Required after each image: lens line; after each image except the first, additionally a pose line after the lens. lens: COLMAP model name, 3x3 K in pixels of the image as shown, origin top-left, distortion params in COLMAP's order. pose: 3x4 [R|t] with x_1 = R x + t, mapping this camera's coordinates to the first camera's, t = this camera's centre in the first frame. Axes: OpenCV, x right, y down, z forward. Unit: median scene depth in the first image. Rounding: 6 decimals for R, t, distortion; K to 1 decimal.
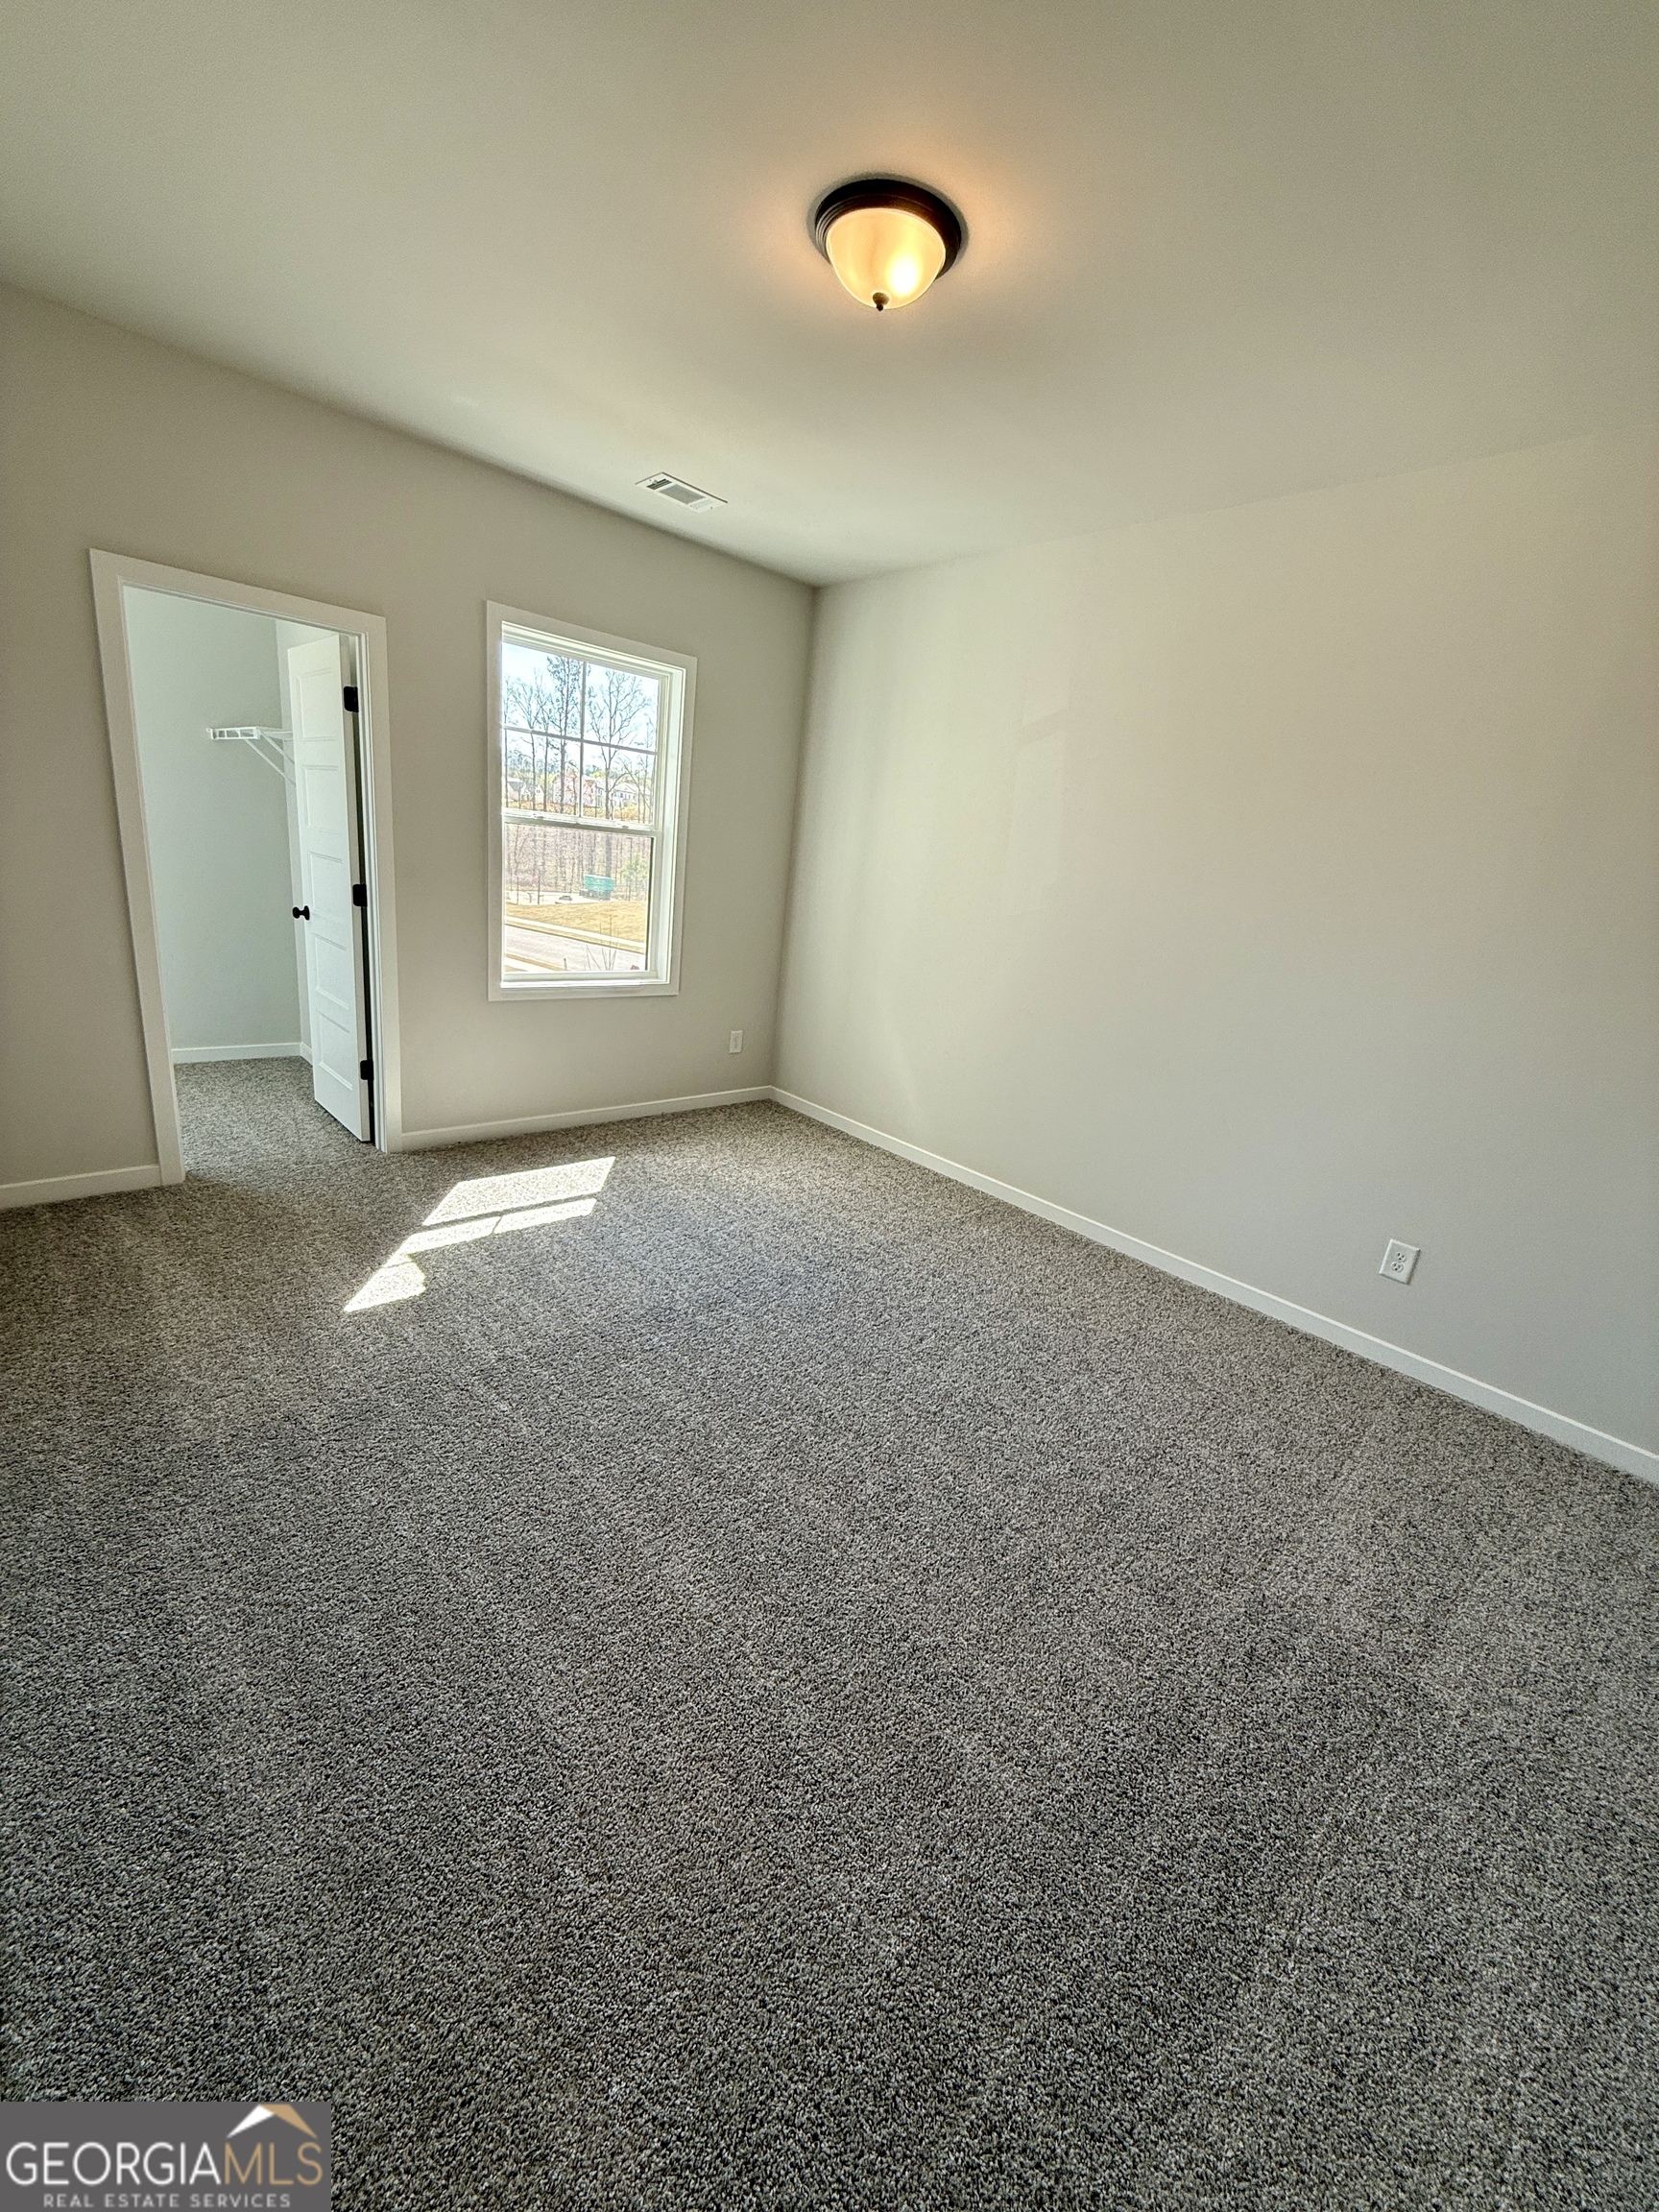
lens RADIAL K [[870.0, 0, 827.6], [0, 870.0, 1096.0], [0, 0, 1]] dist [0.001878, 0.000304]
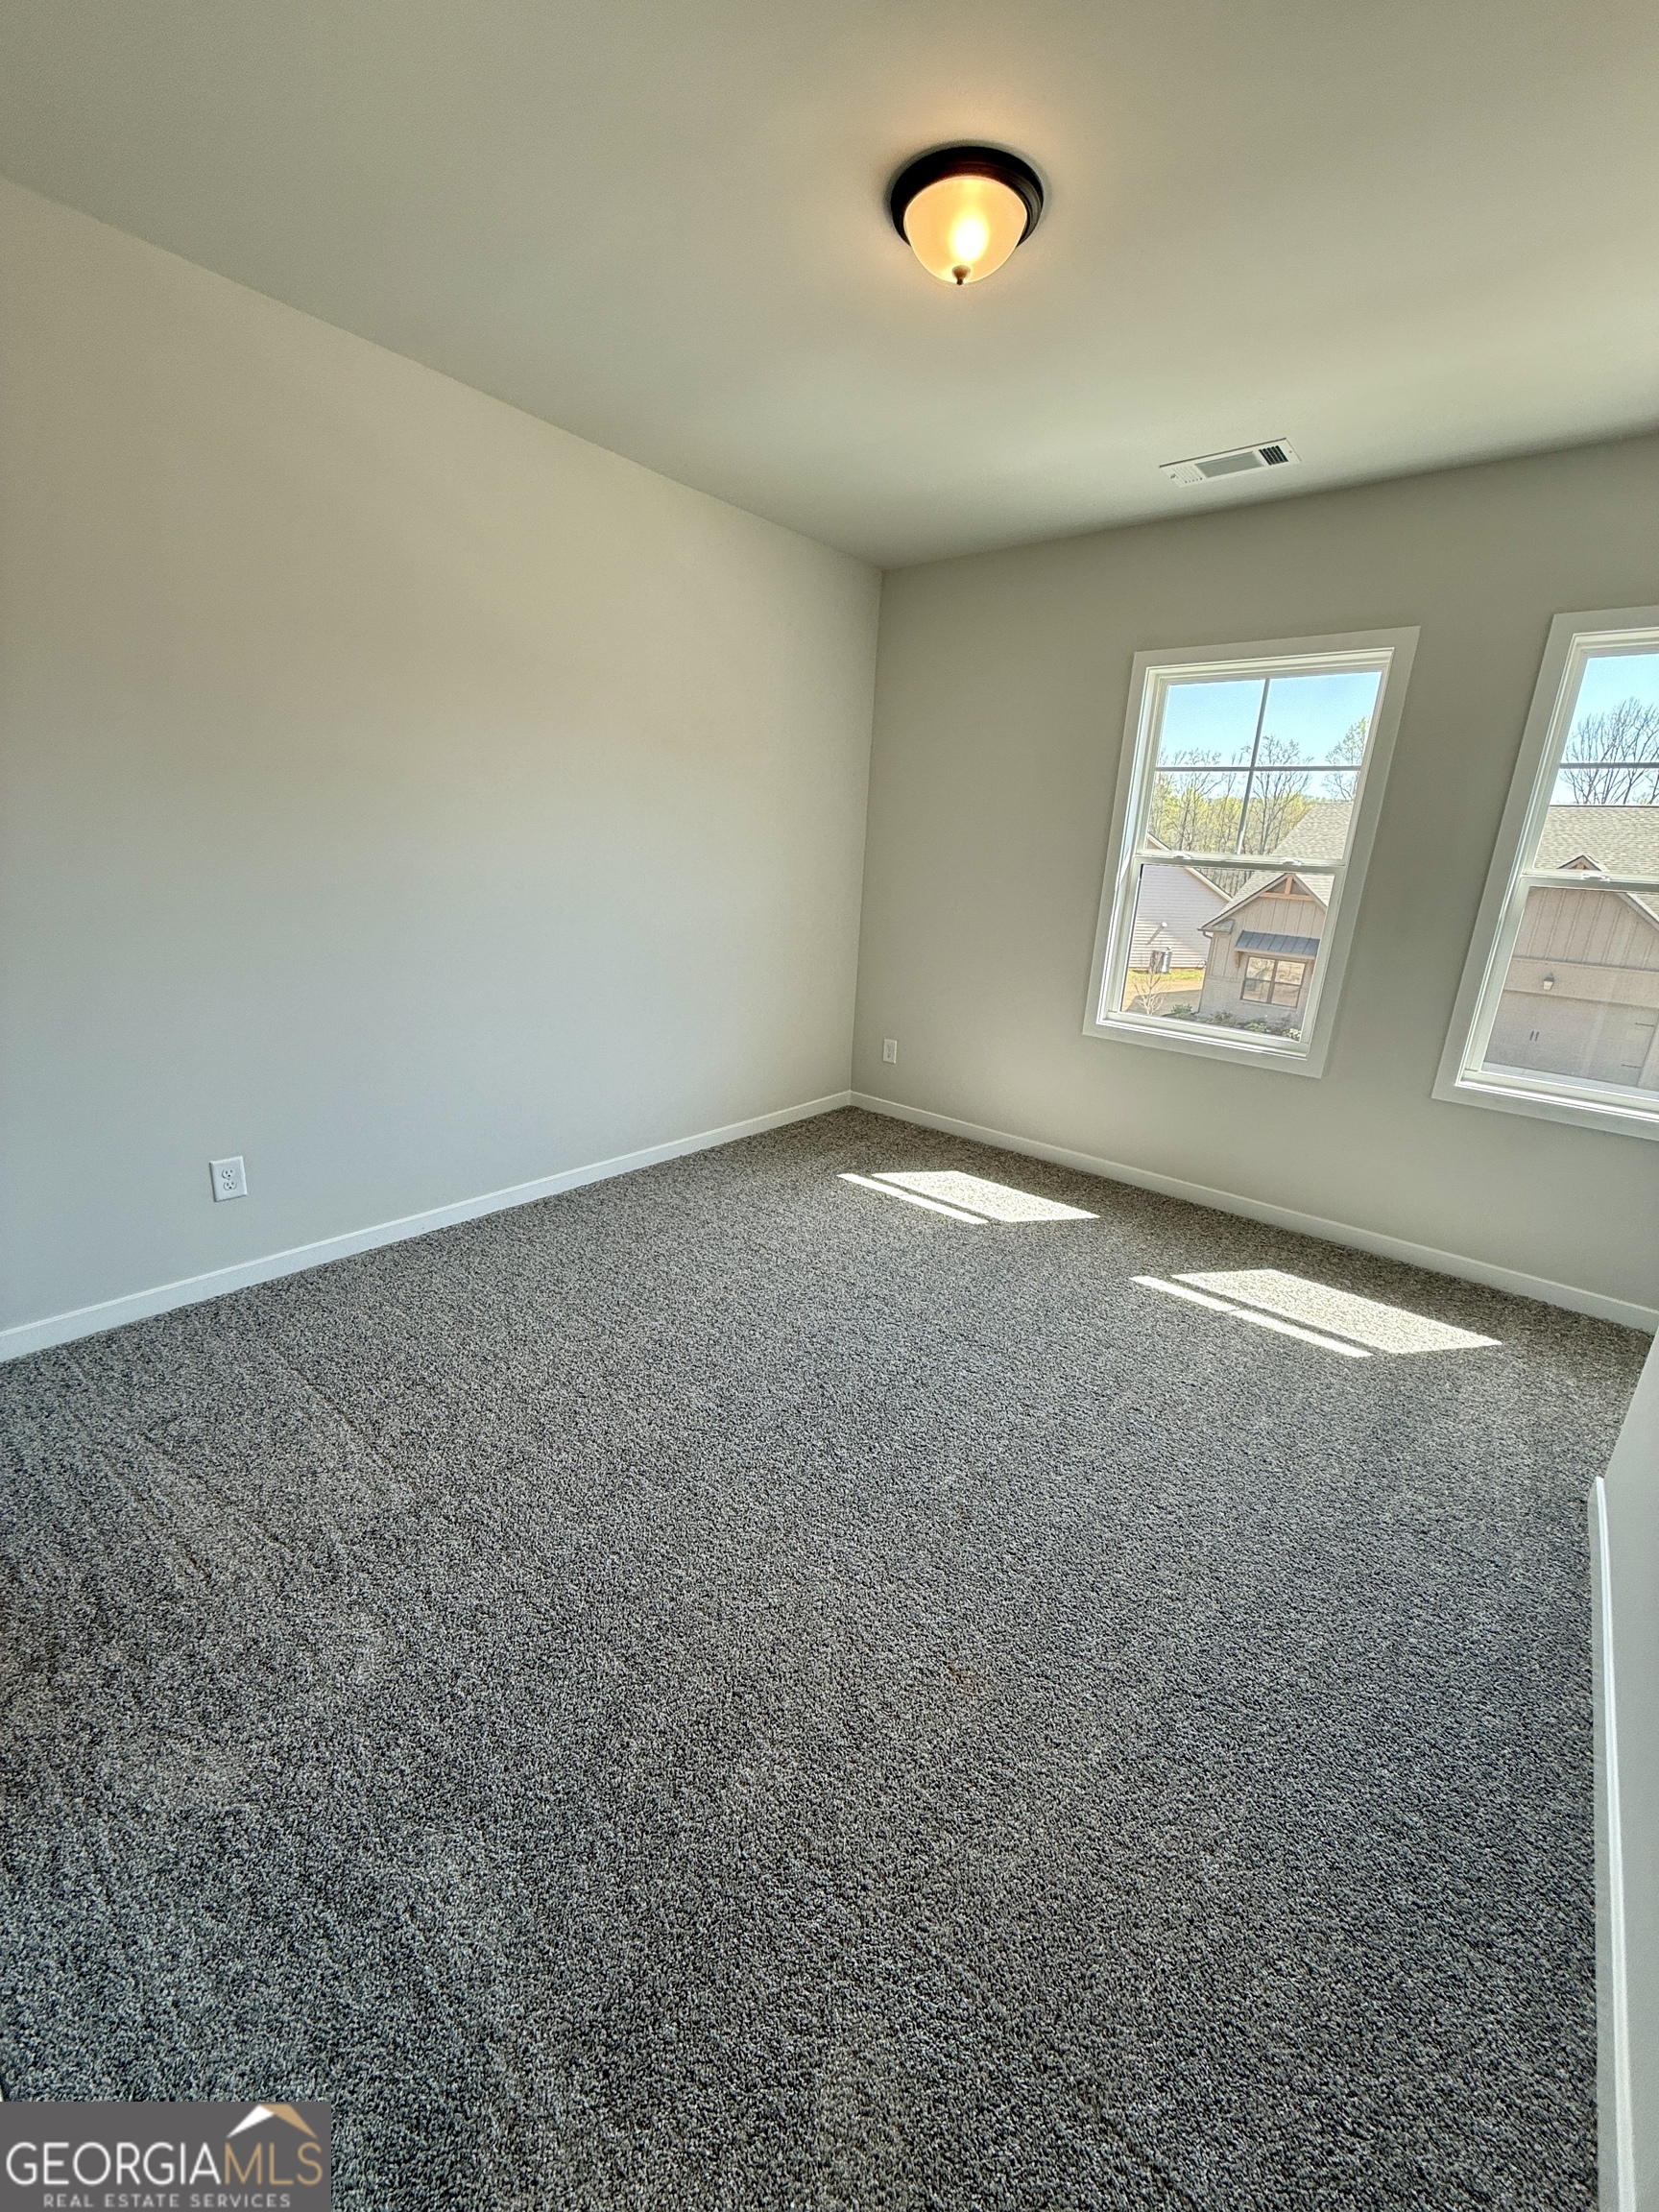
lens RADIAL K [[882.8, 0, 829.5], [0, 882.8, 1106.0], [0, 0, 1]] dist [-0.013943, 0.004241]
pose [[0.142194, 0.194343, -0.970573, 0.654080], [-0.301565, 0.942428, 0.144527, -0.098127], [0.942783, 0.272140, 0.192615, 0.587426]]
